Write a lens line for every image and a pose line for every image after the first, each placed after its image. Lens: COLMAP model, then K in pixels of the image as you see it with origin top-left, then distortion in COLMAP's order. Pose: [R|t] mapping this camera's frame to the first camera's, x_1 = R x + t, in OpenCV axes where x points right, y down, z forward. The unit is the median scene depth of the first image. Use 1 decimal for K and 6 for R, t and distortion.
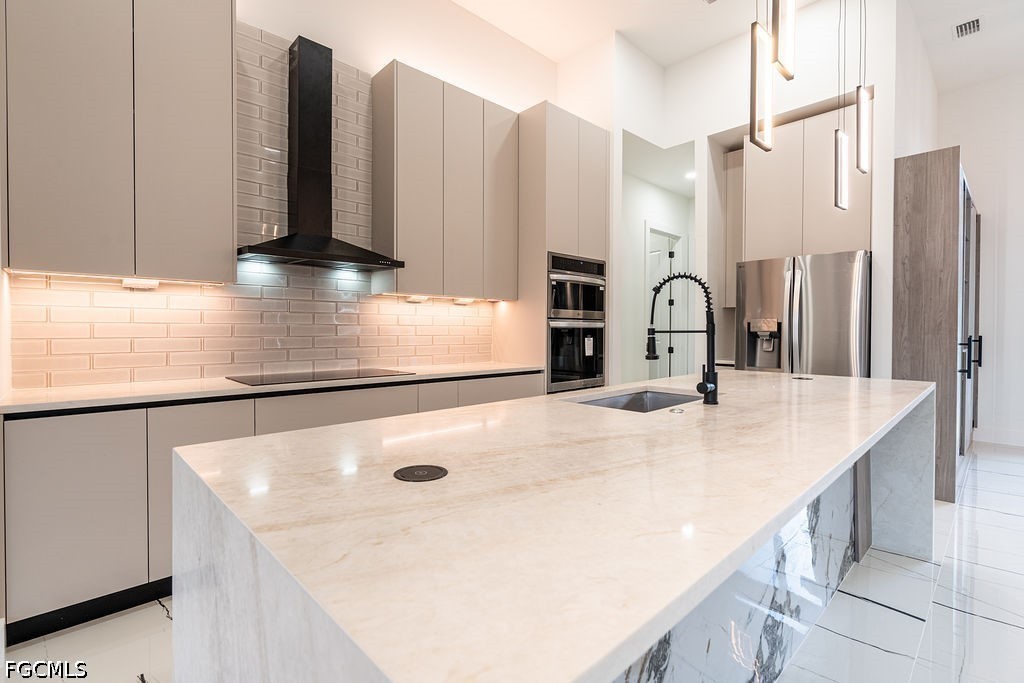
lens RADIAL K [[466.6, 0, 517.1], [0, 466.6, 335.7], [0, 0, 1]] dist [-0.000945, -0.000016]
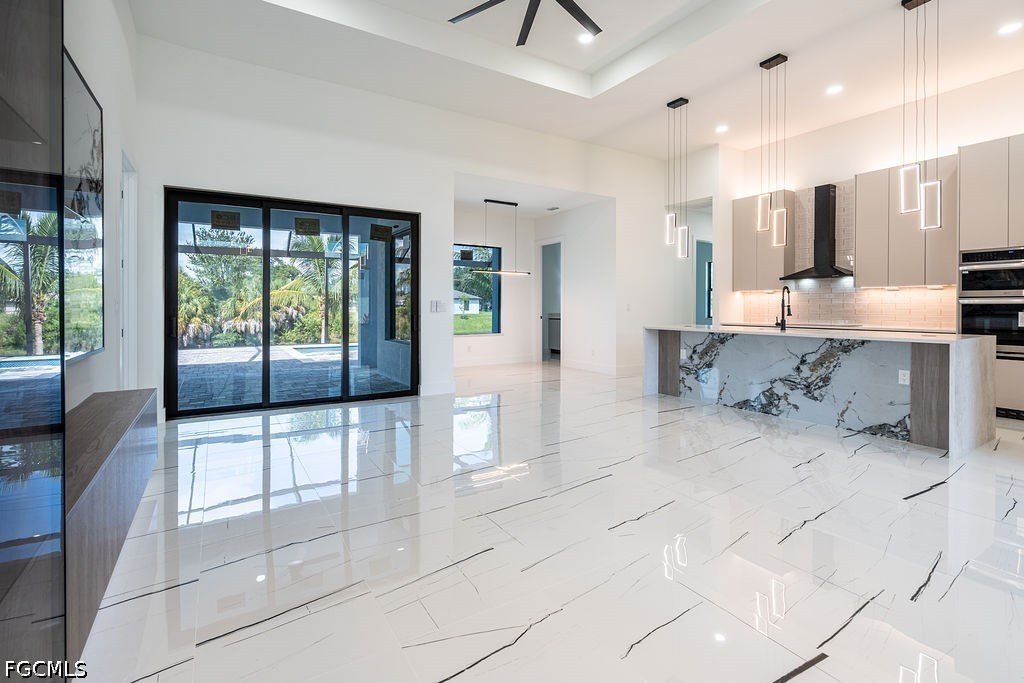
lens RADIAL K [[465.0, 0, 511.6], [0, 465.0, 310.5], [0, 0, 1]] dist [-0.000833, -0.000011]
pose [[-0.191130, 0.006343, -0.981544, 1.832374], [-0.012556, 0.999882, 0.008907, 0.007631], [0.981484, 0.014026, -0.191028, -0.077973]]
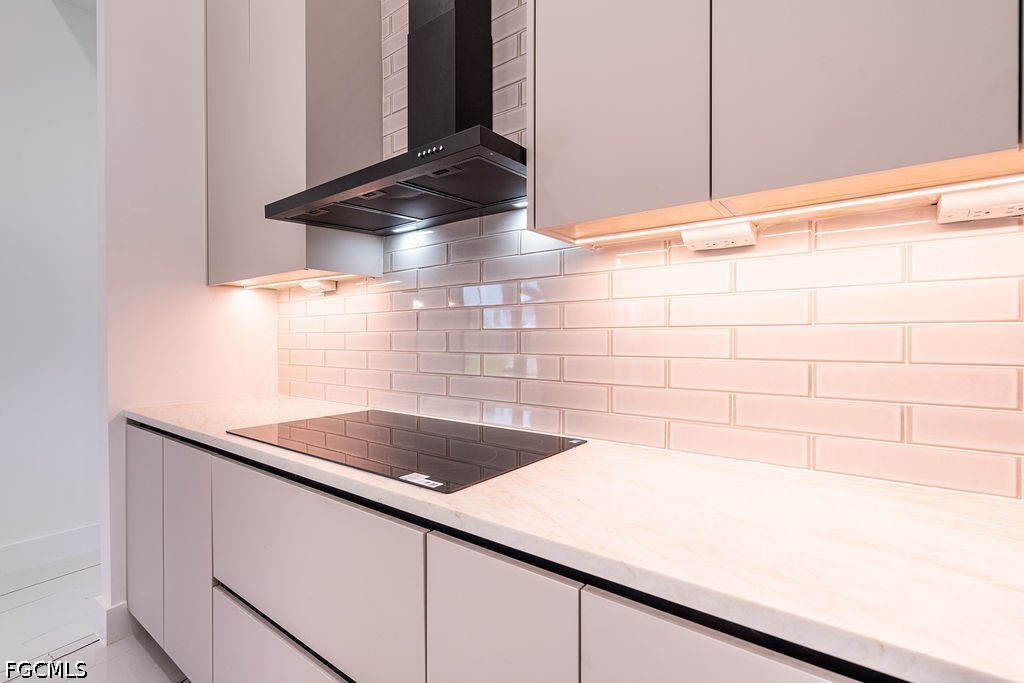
lens RADIAL K [[466.6, 0, 517.1], [0, 466.6, 335.7], [0, 0, 1]] dist [-0.000945, -0.000016]
pose [[0.163397, -0.002195, -0.986558, 0.062371], [-0.005252, 0.999981, -0.003094, -0.014352], [0.986546, 0.005687, 0.163383, 0.847223]]
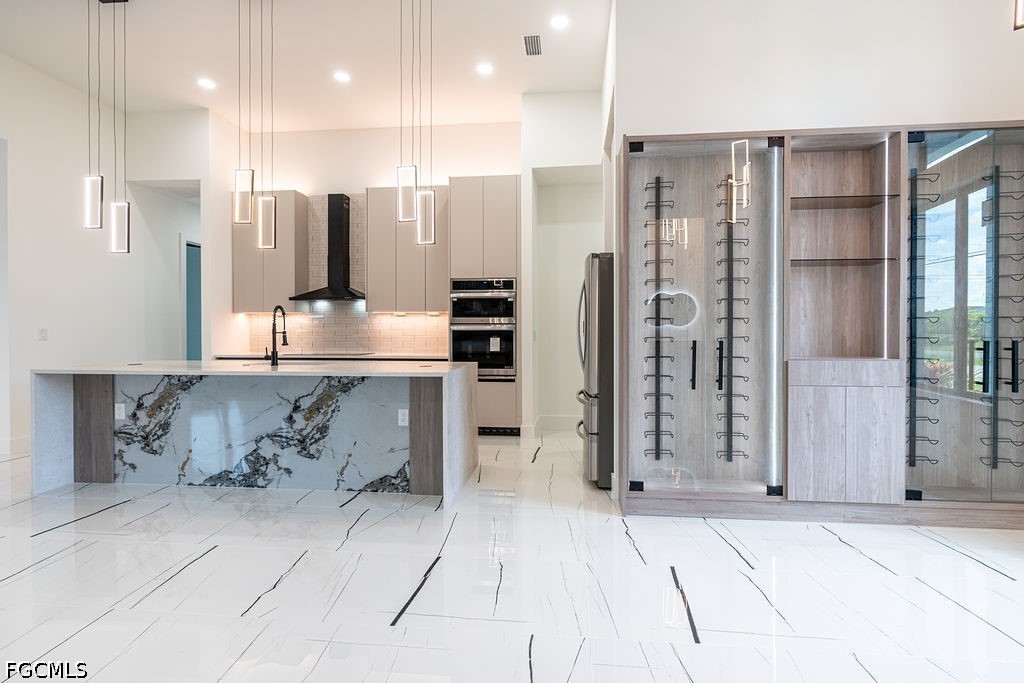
lens RADIAL K [[466.6, 0, 517.1], [0, 466.6, 335.7], [0, 0, 1]] dist [-0.000945, -0.000016]
pose [[0.656275, 0.004287, -0.754509, 1.389002], [-0.008389, 0.999964, -0.001615, -0.000017], [0.754475, 0.007389, 0.656287, 0.208829]]
